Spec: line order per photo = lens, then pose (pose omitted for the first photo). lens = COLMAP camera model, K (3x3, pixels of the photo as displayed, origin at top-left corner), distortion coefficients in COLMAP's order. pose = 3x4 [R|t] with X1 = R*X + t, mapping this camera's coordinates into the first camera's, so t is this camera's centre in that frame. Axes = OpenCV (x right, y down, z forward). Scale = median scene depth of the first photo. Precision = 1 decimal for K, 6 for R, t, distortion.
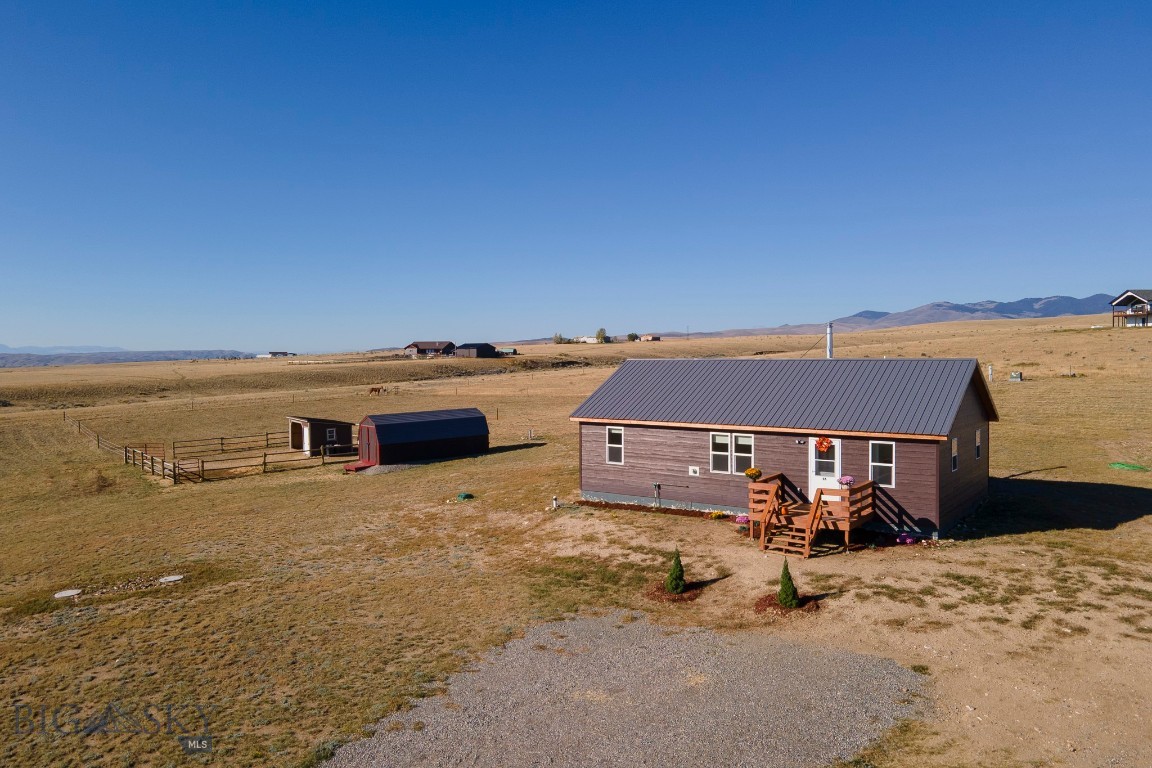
lens RADIAL K [[834.0, 0, 576.0], [0, 834.0, 384.0], [0, 0, 1]] dist [0.025446, 0.034737]
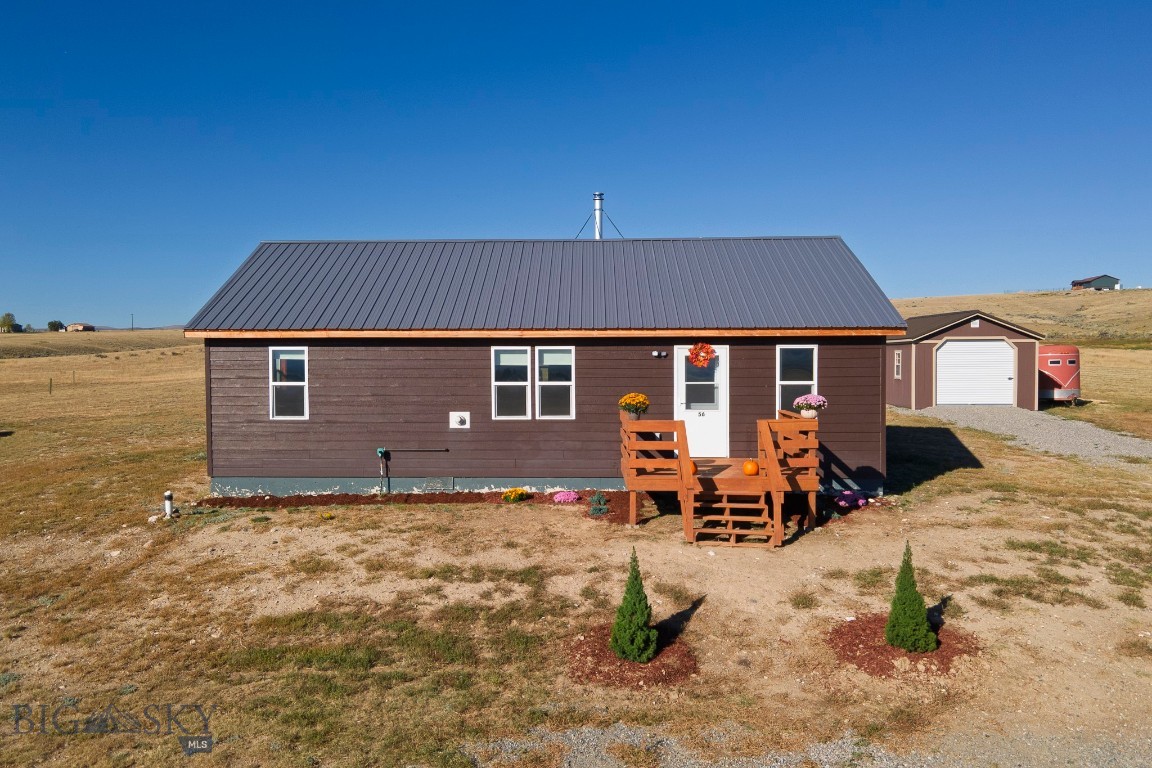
lens RADIAL K [[892.6, 0, 532.0], [0, 892.6, 381.3], [0, 0, 1]] dist [0.043208, 0.003180]
pose [[0.844827, -0.014383, 0.534846, -0.135267], [0.017759, 0.999842, -0.001165, 0.084106], [-0.534745, 0.010483, 0.844949, 0.503012]]
